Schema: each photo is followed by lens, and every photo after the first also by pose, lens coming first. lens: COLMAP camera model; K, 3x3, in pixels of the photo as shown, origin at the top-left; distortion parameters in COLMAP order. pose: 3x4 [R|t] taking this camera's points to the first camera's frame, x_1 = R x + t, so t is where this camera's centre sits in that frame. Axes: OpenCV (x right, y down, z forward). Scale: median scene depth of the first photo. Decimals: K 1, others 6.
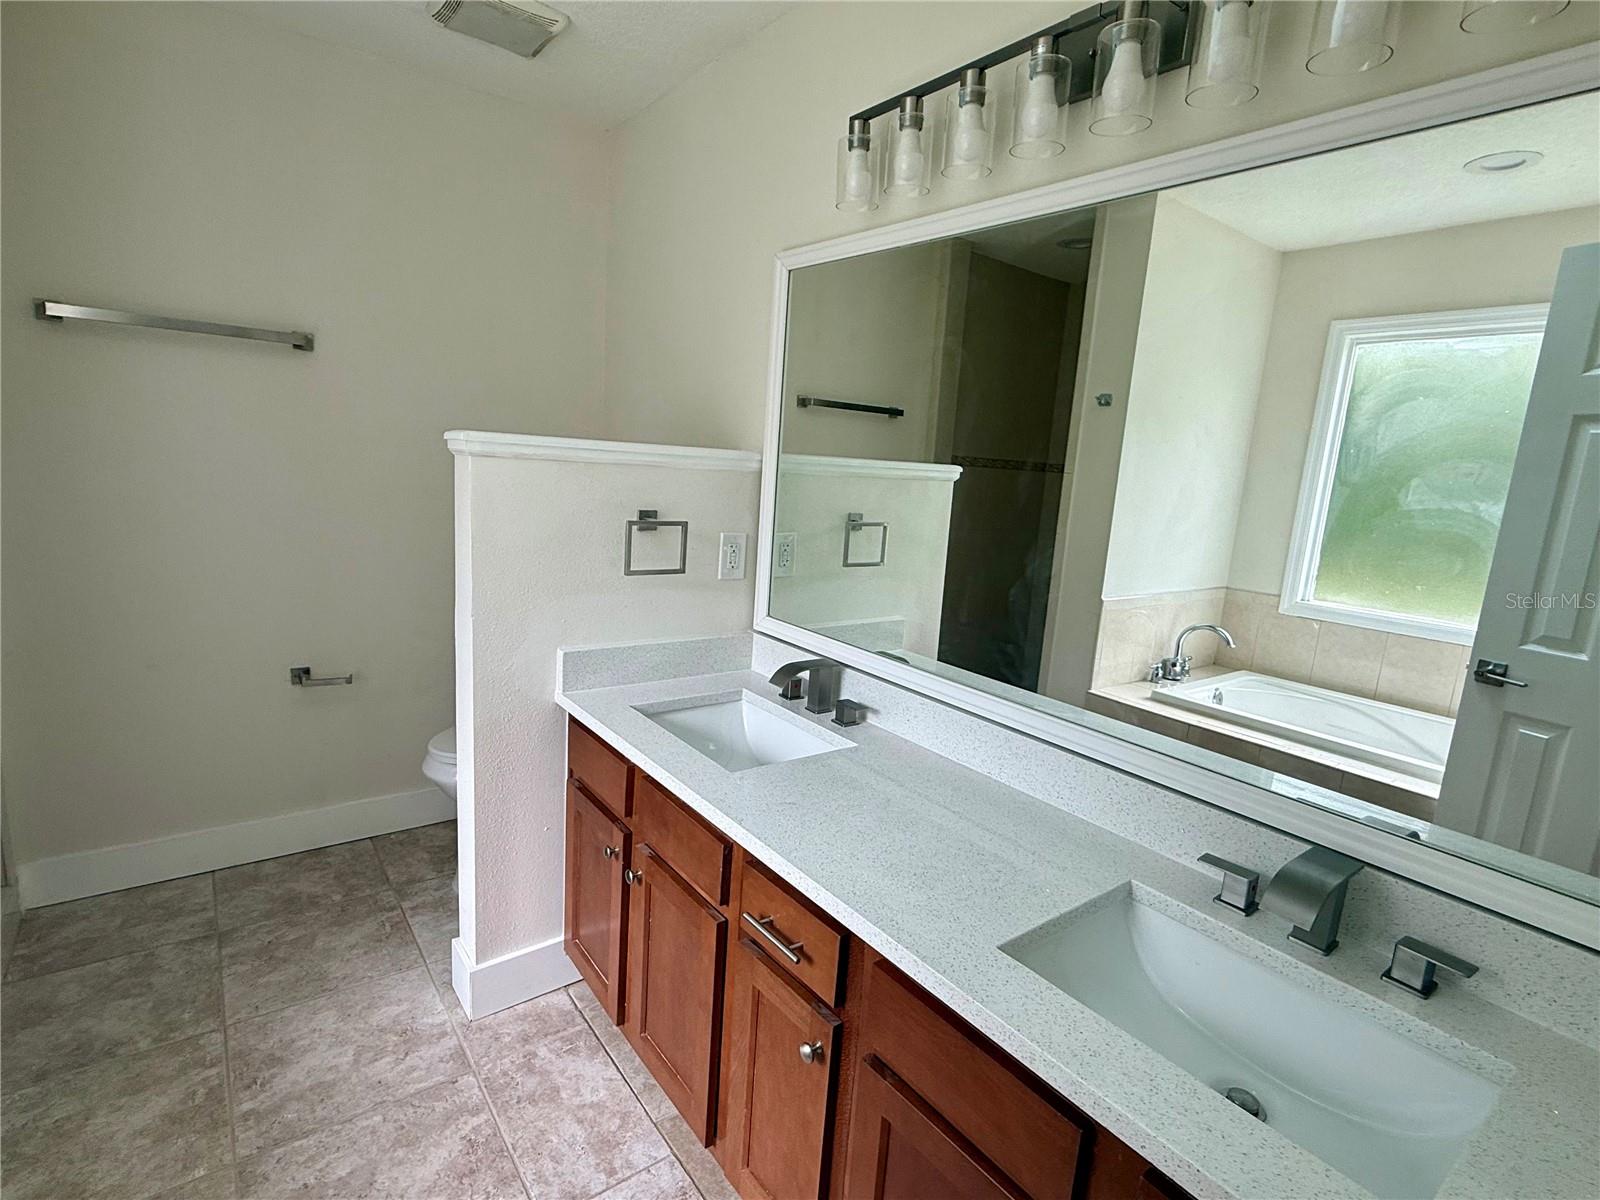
lens RADIAL K [[788.3, 0, 798.3], [0, 788.3, 604.5], [0, 0, 1]] dist [-0.001393, -0.000235]
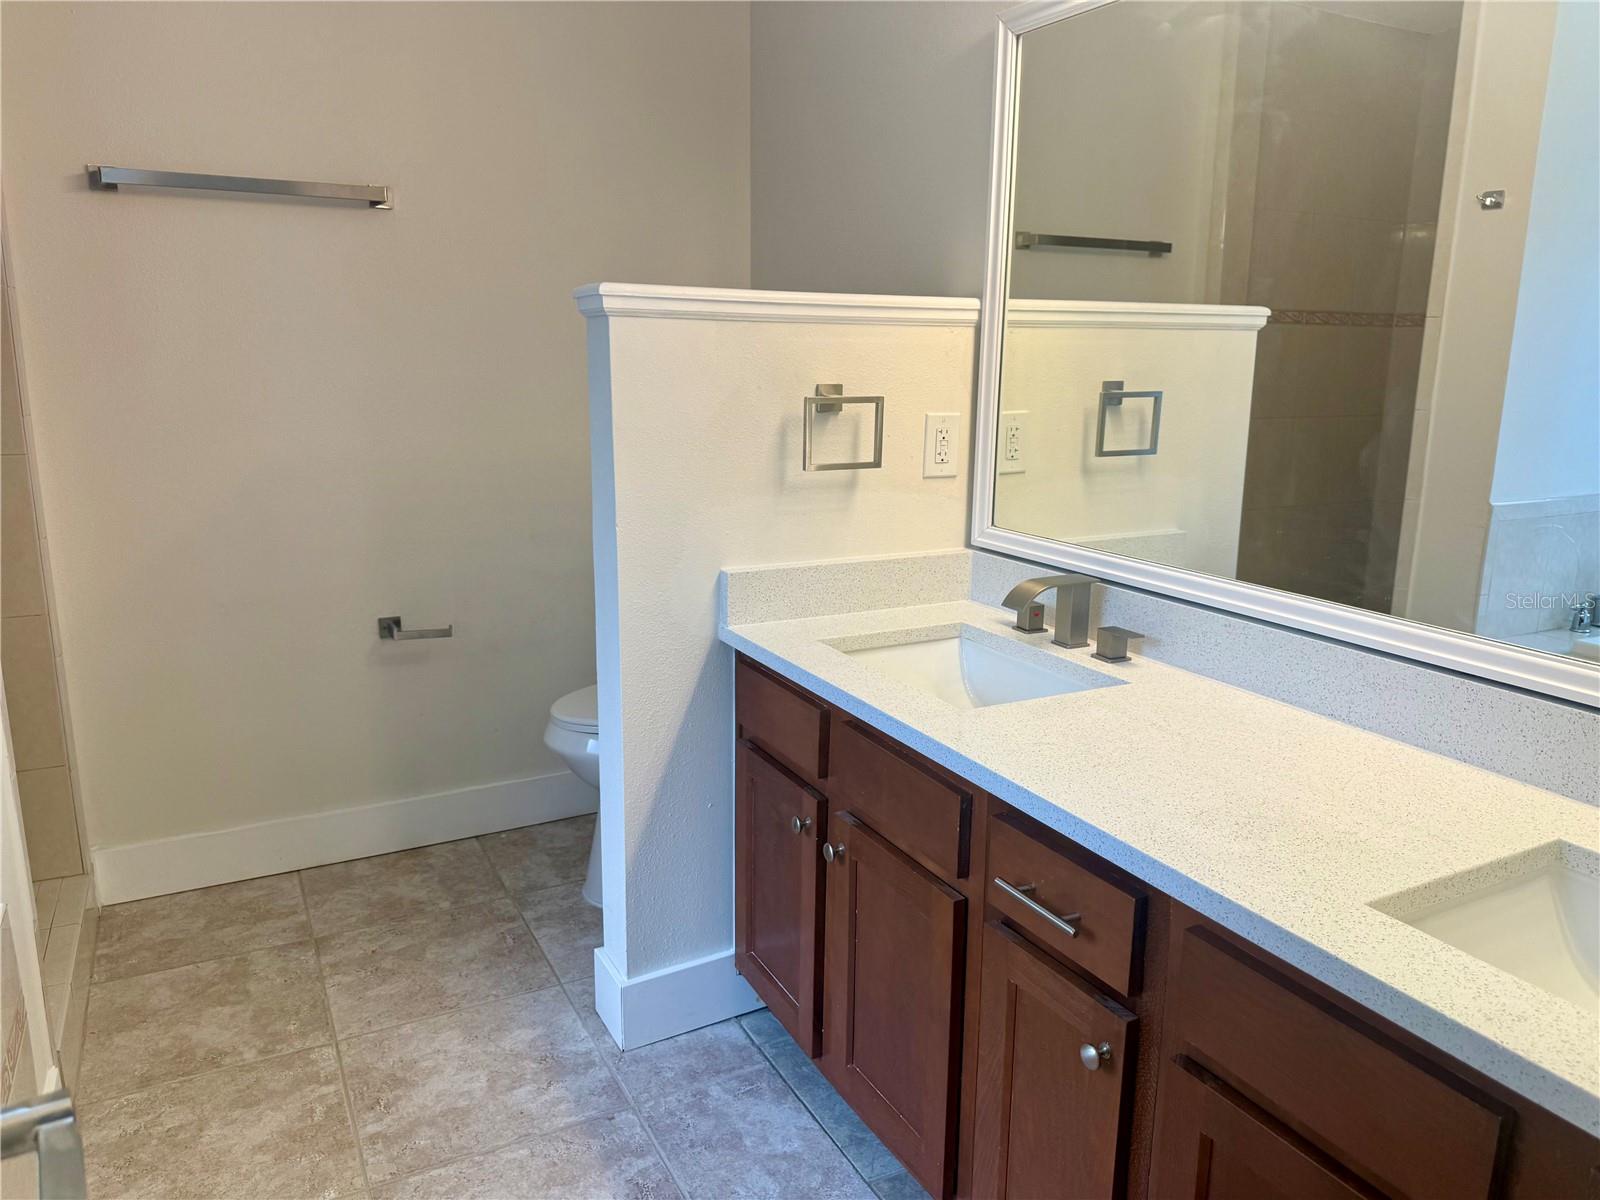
lens RADIAL K [[1129.7, 0, 803.9], [0, 1129.7, 605.6], [0, 0, 1]] dist [0.024967, -0.034340]
pose [[0.985789, -0.021436, -0.166616, -0.045725], [0.025919, 0.999357, 0.024776, 0.069679], [0.165977, -0.028743, 0.985711, -0.066381]]
